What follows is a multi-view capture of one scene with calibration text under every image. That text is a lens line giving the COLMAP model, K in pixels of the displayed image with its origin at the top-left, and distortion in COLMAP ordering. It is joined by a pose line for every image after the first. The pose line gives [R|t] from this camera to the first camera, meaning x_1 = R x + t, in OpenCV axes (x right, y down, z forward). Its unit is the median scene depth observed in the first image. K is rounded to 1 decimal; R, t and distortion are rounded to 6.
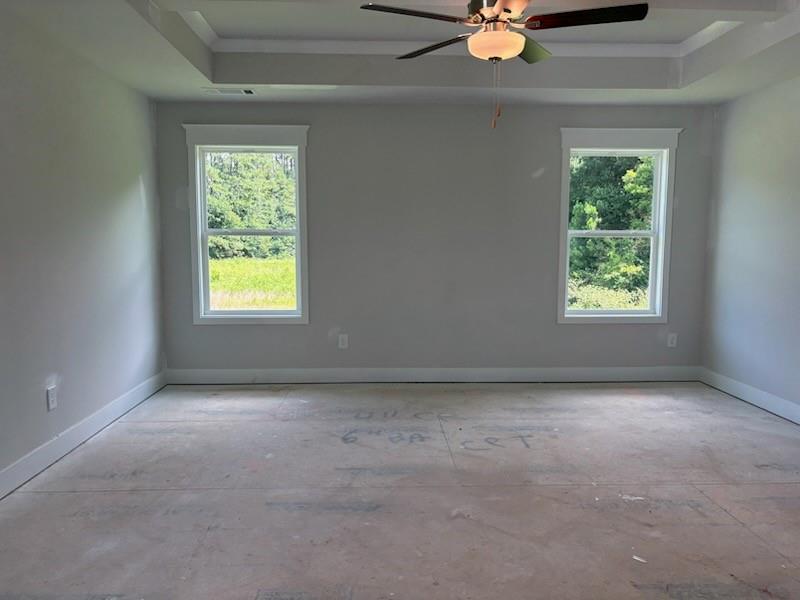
lens RADIAL K [[607.4, 0, 404.1], [0, 607.4, 284.6], [0, 0, 1]] dist [0.030859, -0.030658]
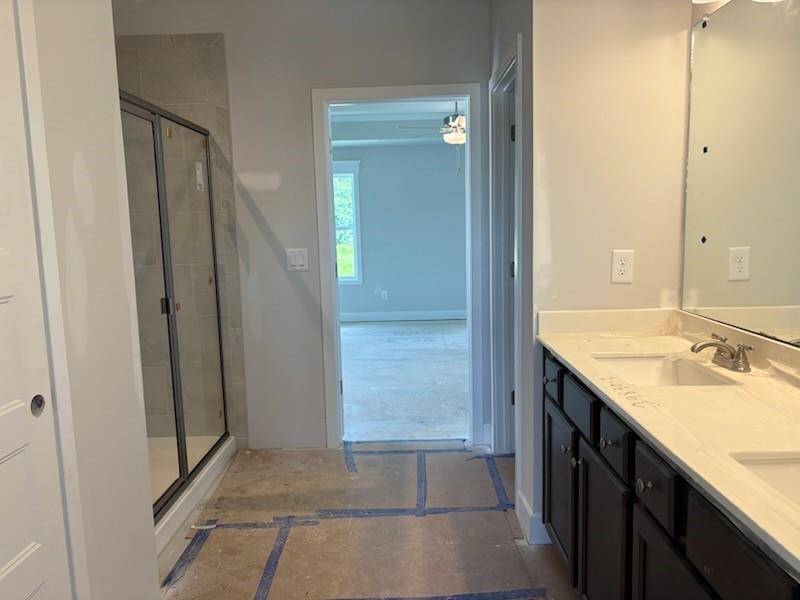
lens RADIAL K [[607.4, 0, 400.2], [0, 607.4, 293.6], [0, 0, 1]] dist [0.030859, -0.030658]
pose [[0.998248, -0.017682, -0.056466, 0.039658], [0.019247, 0.999442, 0.027295, 0.058804], [0.055952, -0.028334, 0.998031, -0.733489]]
